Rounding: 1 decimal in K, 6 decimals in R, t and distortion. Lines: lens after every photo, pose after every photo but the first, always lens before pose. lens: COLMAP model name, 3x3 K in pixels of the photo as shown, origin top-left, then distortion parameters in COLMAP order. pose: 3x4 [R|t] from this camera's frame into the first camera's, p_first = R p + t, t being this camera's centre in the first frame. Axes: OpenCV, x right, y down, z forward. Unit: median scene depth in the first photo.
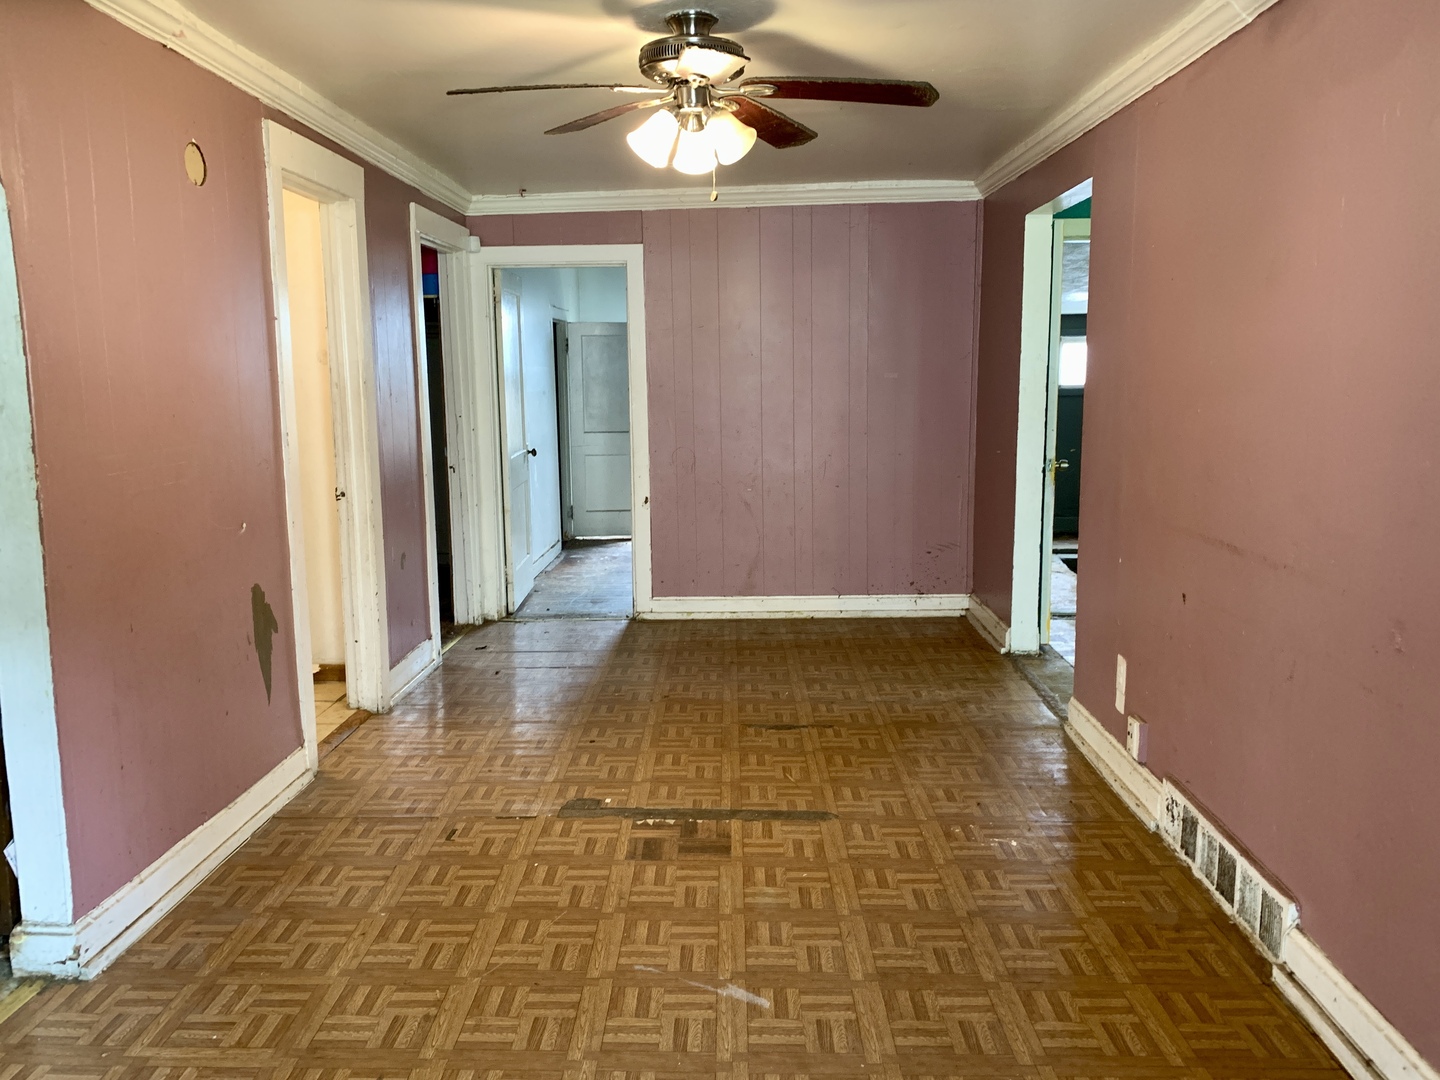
lens RADIAL K [[1122.5, 0, 719.3], [0, 1122.5, 536.7], [0, 0, 1]] dist [-0.015395, -0.008148]
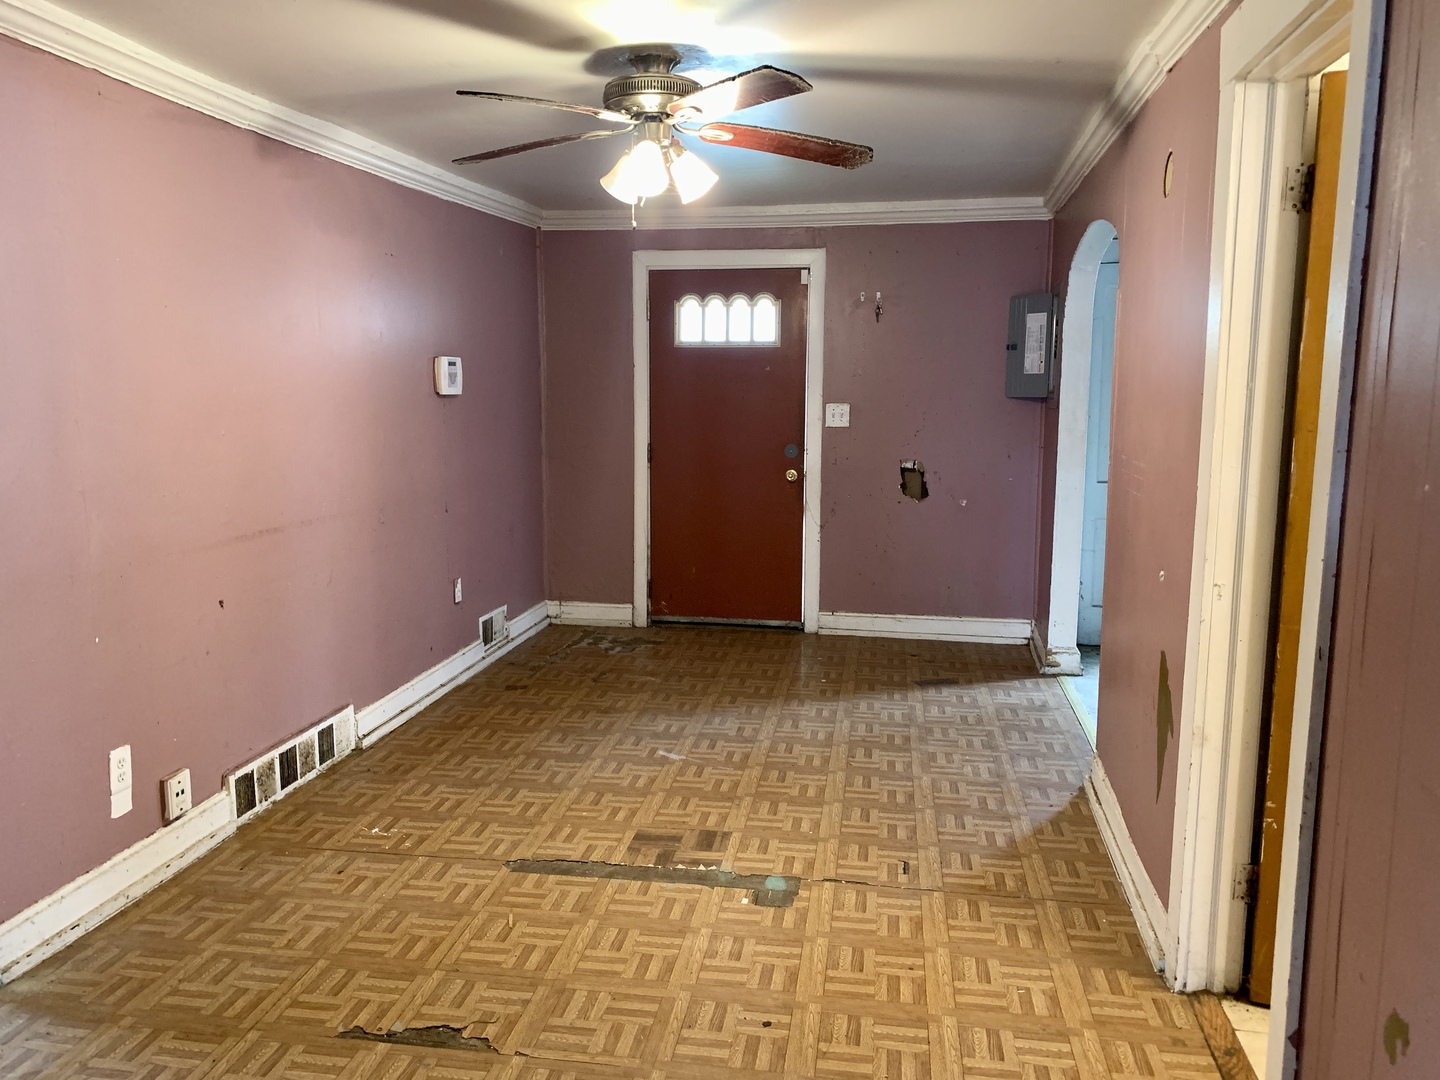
lens RADIAL K [[1122.5, 0, 720.8], [0, 1122.5, 539.9], [0, 0, 1]] dist [-0.015395, -0.008148]
pose [[-0.990732, -0.012484, 0.135253, -0.218920], [0.026457, 0.958959, 0.282309, -0.303850], [-0.133226, 0.283271, -0.949741, 1.968813]]
